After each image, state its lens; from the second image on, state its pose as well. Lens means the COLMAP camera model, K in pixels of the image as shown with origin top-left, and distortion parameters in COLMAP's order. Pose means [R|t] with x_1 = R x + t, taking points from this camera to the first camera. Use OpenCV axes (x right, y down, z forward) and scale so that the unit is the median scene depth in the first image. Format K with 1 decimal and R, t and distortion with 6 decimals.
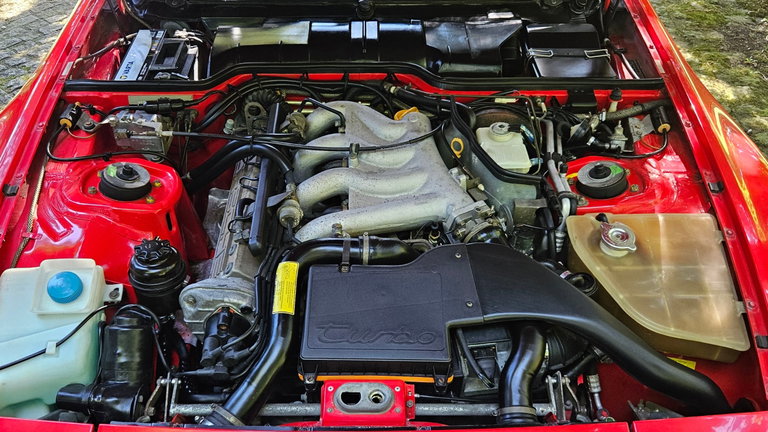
lens RADIAL K [[633.6, 0, 382.7], [0, 633.6, 227.0], [0, 0, 1]] dist [0.059417, -0.005797]
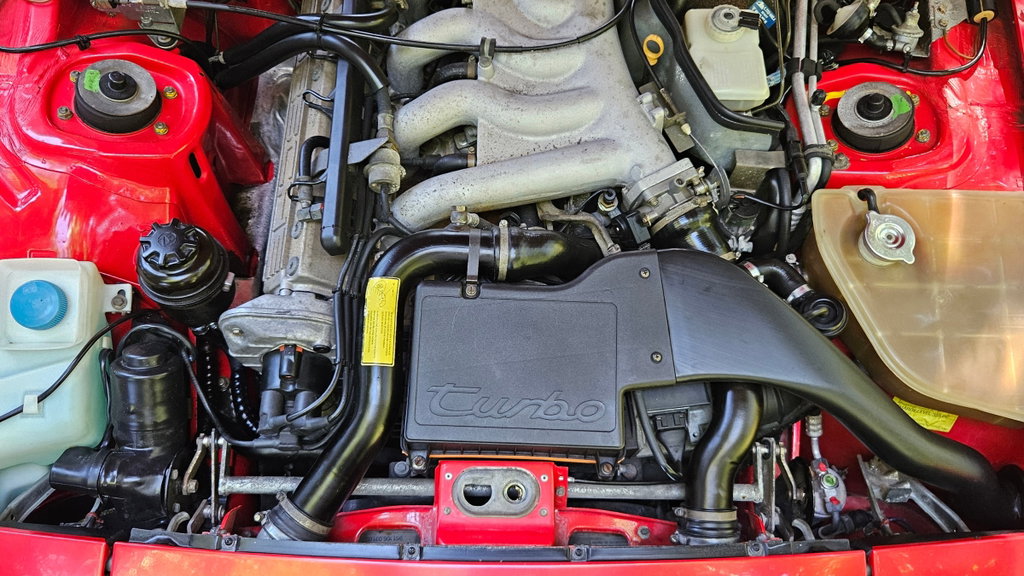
lens RADIAL K [[826.9, 0, 533.1], [0, 826.9, 289.3], [0, 0, 1]] dist [0.063173, -0.045178]
pose [[0.998954, 0.033205, 0.031442, -0.020325], [-0.042129, 0.935667, 0.350360, -0.211701], [-0.017785, -0.351318, 0.936087, 0.179318]]
